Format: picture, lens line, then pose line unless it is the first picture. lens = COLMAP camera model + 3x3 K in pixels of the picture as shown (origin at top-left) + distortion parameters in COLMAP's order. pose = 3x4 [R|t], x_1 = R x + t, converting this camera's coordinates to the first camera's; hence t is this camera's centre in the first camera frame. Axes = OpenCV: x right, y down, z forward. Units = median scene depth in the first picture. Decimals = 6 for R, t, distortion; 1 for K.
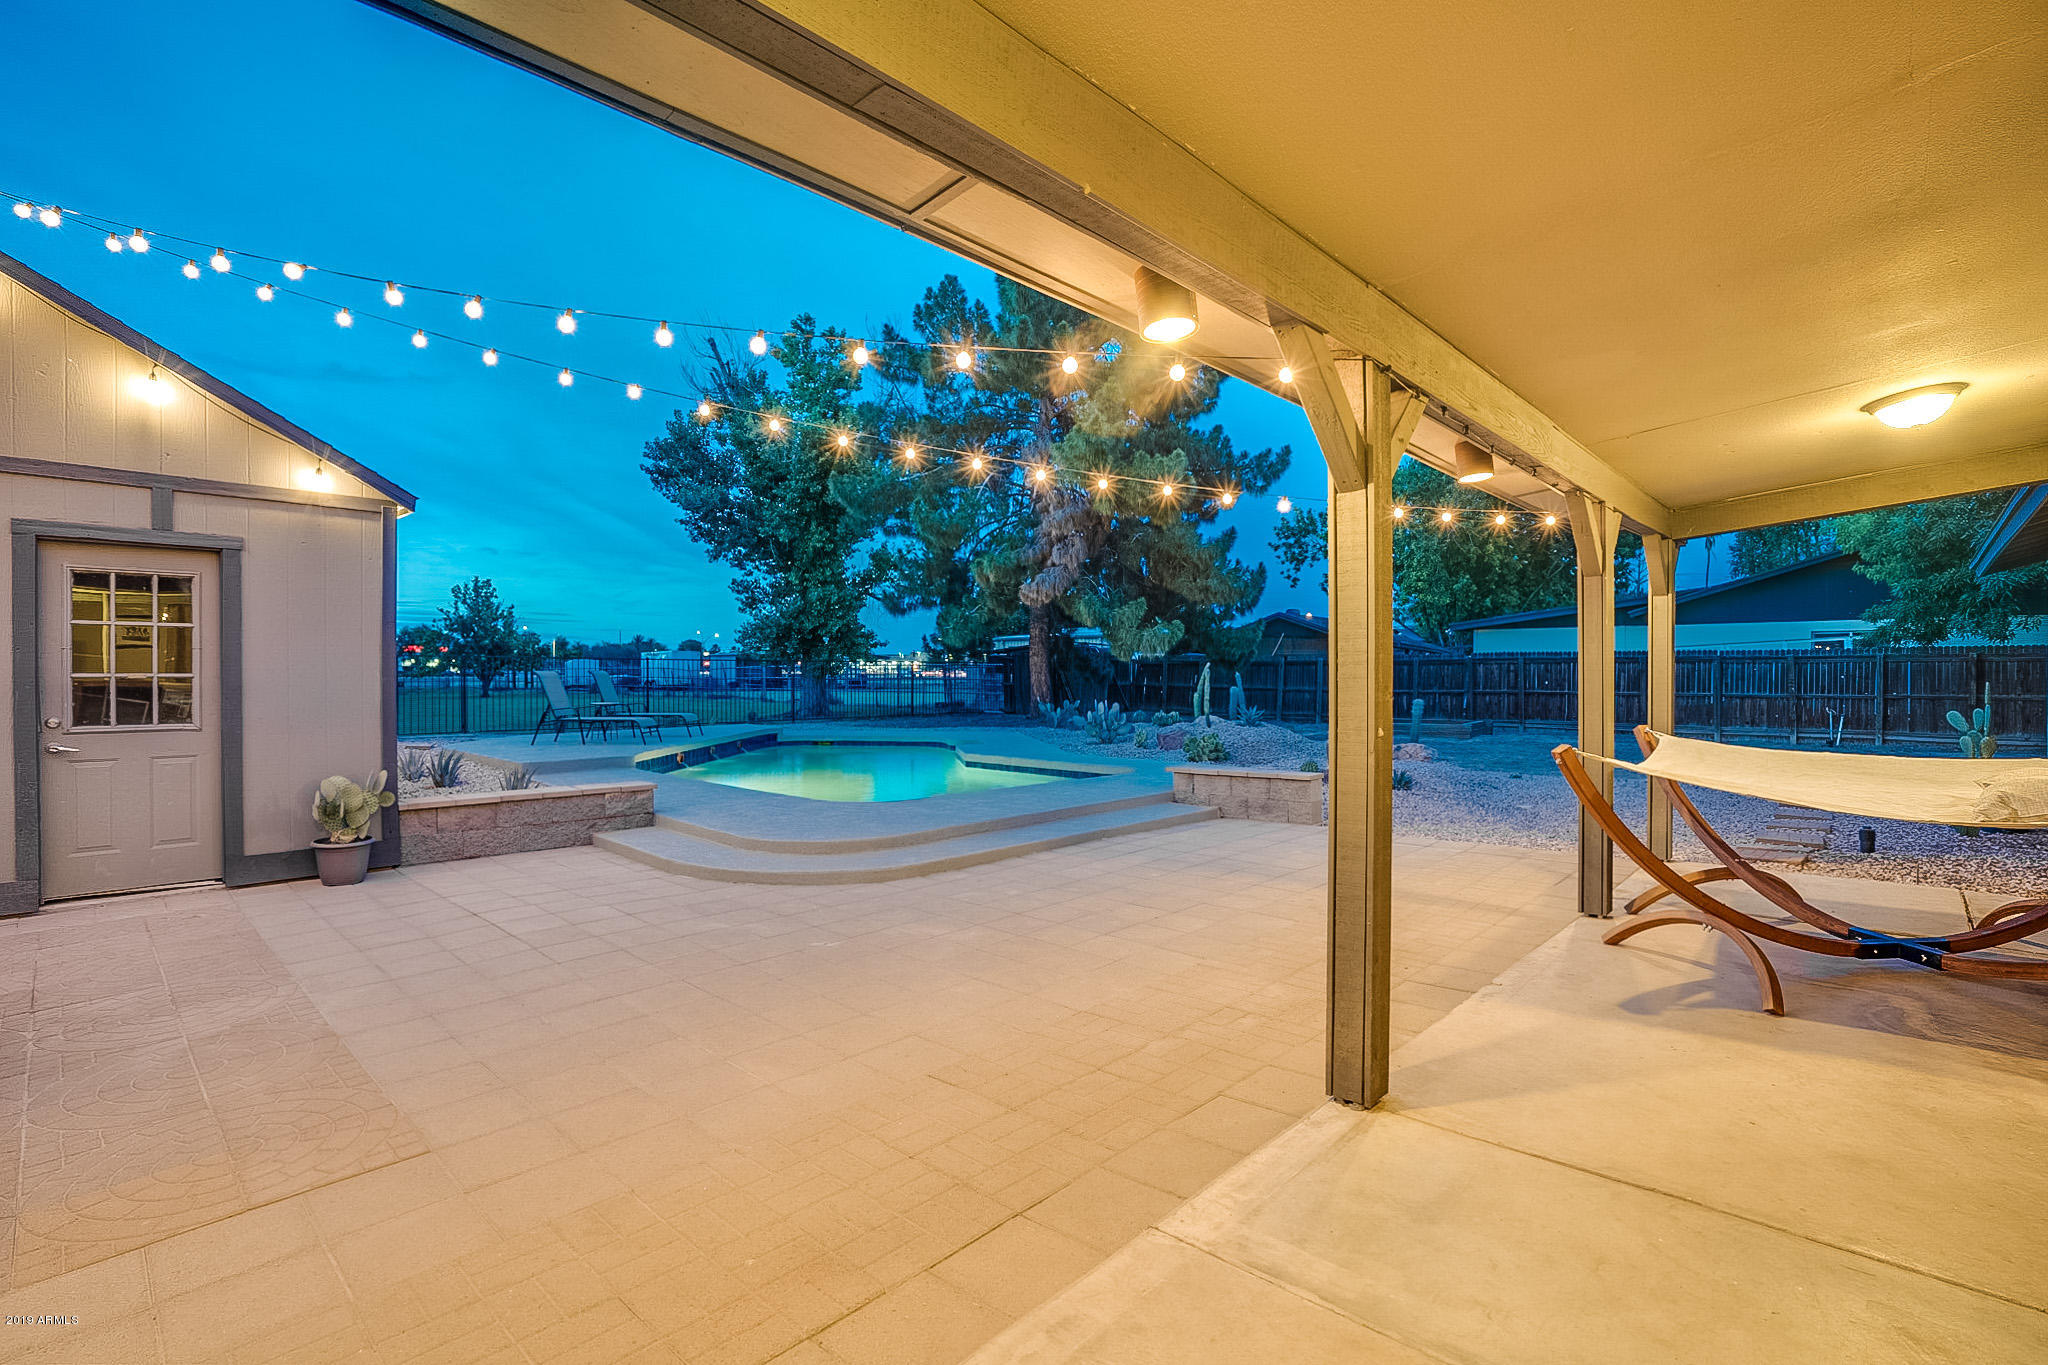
lens RADIAL K [[955.6, 0, 992.1], [0, 955.6, 678.6], [0, 0, 1]] dist [-0.058199, 0.023952]
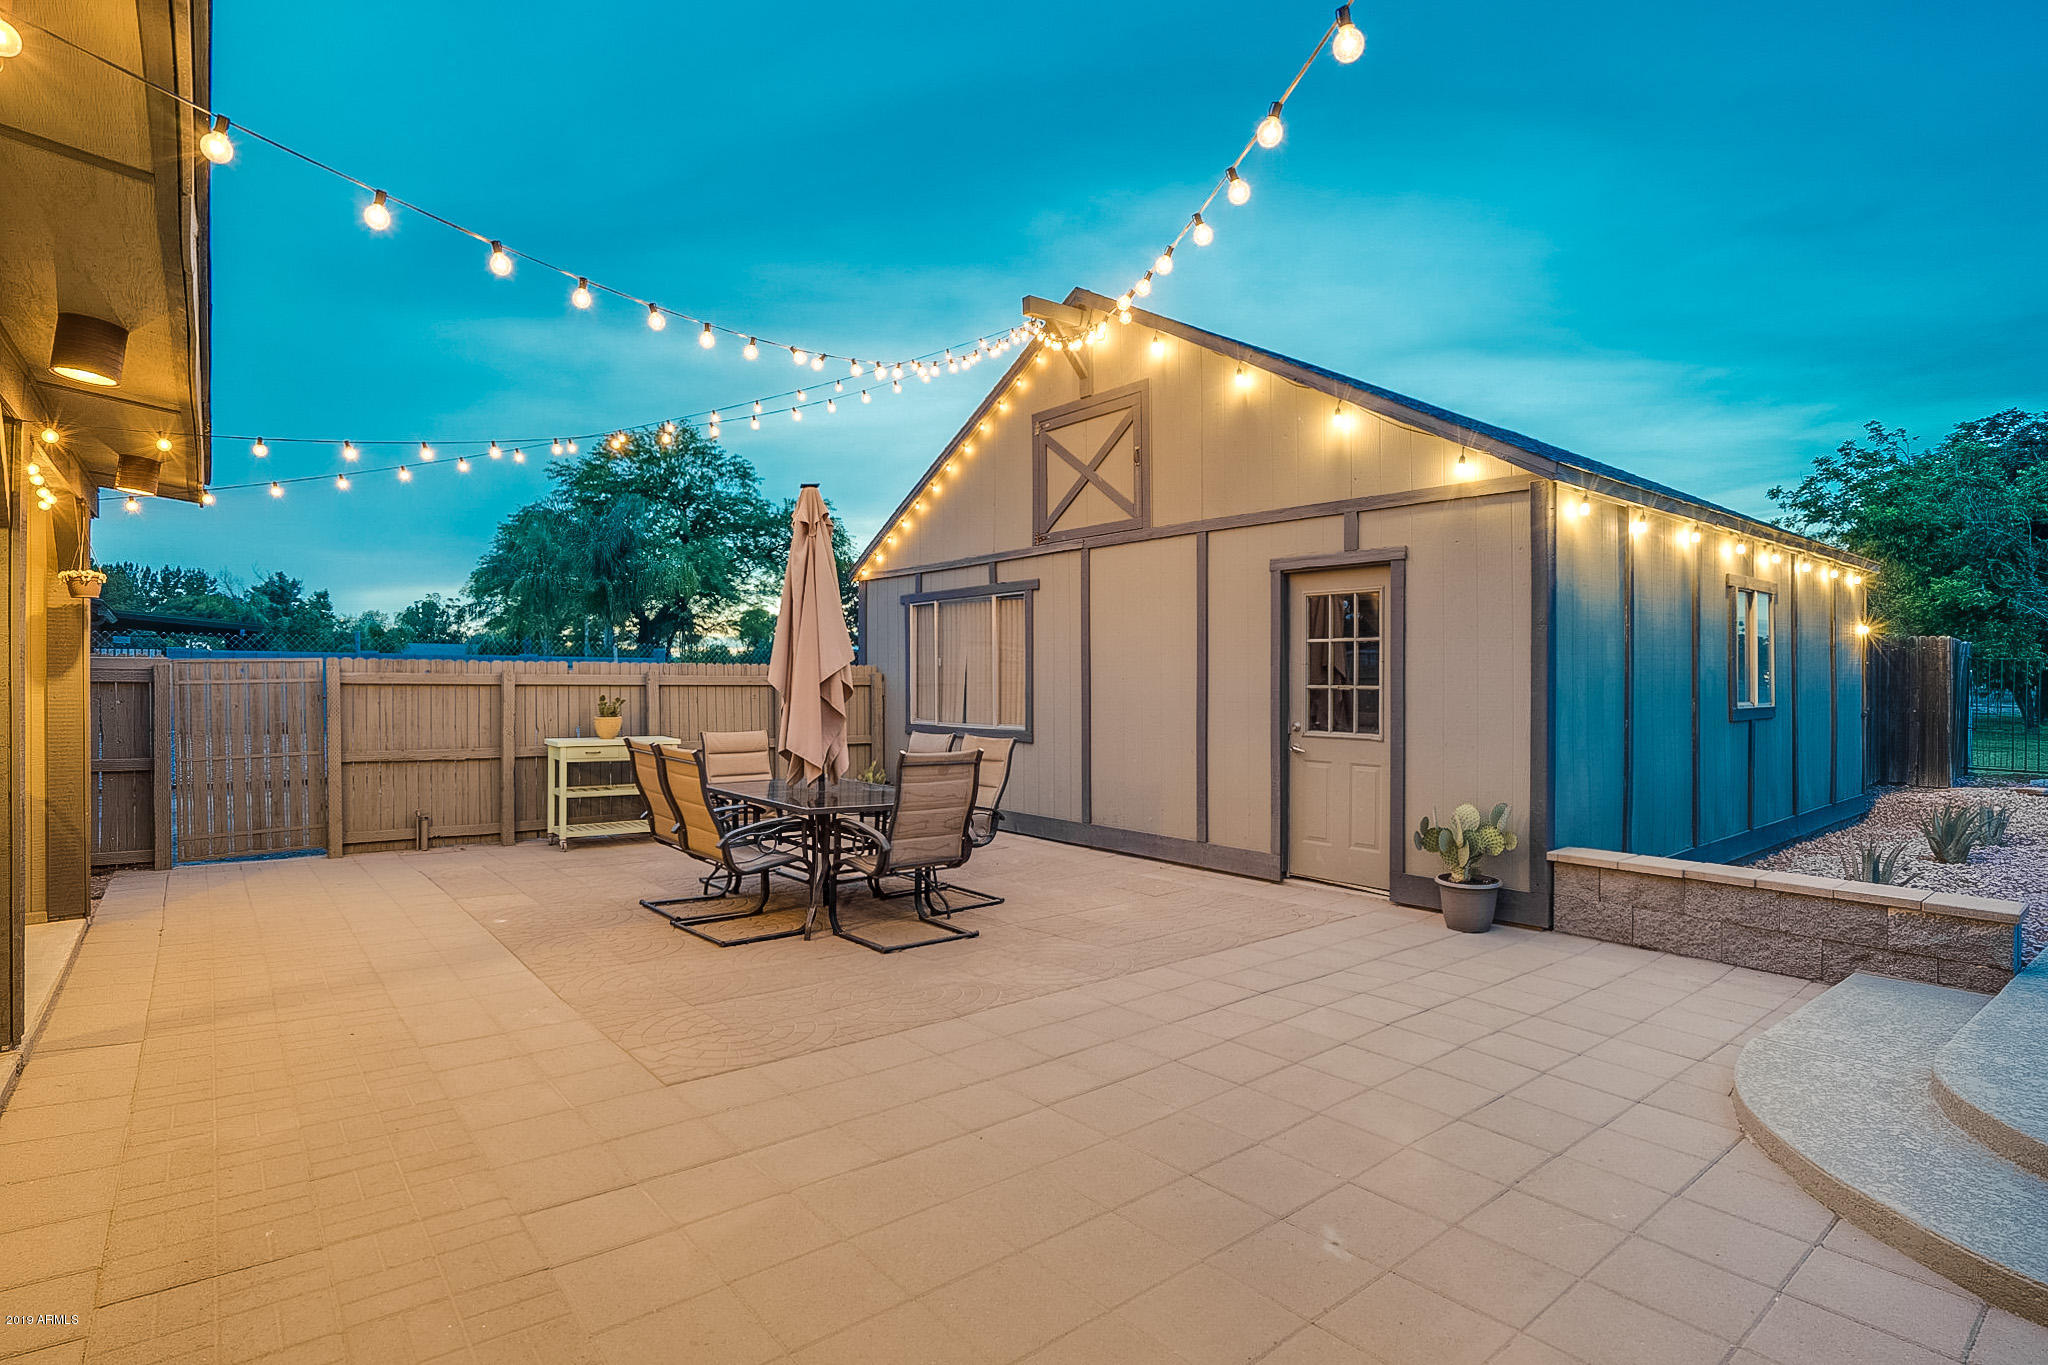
lens RADIAL K [[1025.6, 0, 1033.4], [0, 1025.6, 677.6], [0, 0, 1]] dist [-0.059461, 0.033444]
pose [[-0.102462, -0.000901, -0.994736, 0.085939], [-0.010198, 0.999948, 0.000145, -0.003205], [0.994685, 0.010159, -0.102466, 0.212183]]
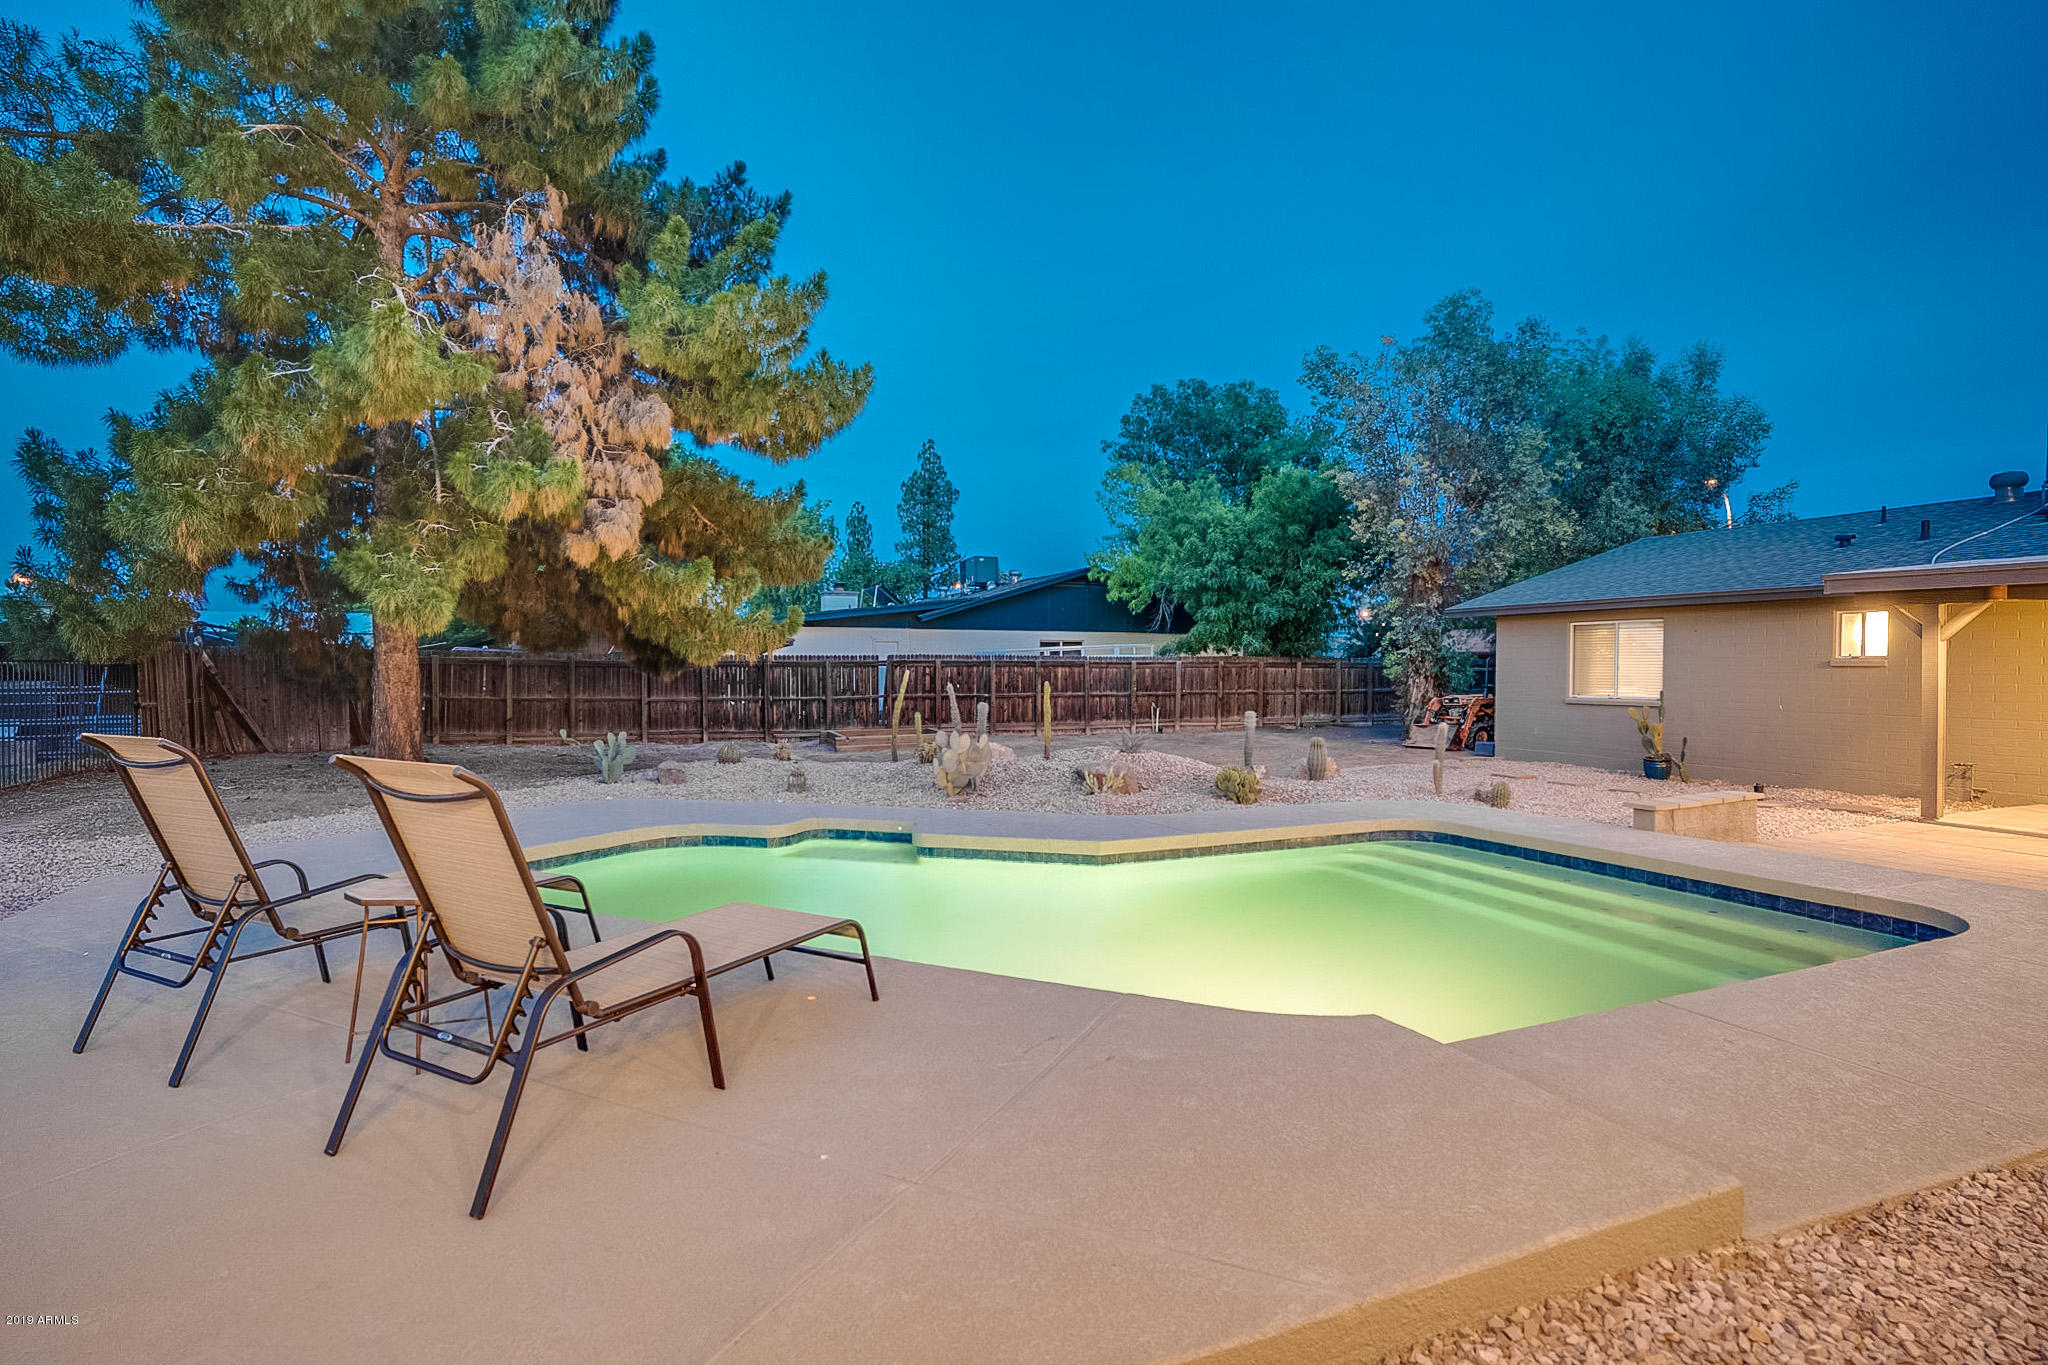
lens RADIAL K [[1021.2, 0, 996.9], [0, 1021.2, 685.6], [0, 0, 1]] dist [-0.044769, 0.022143]
pose [[0.388915, -0.021101, 0.921032, -0.422301], [0.005066, 0.999772, 0.020766, -0.019902], [-0.921260, -0.003411, 0.388933, 0.560057]]
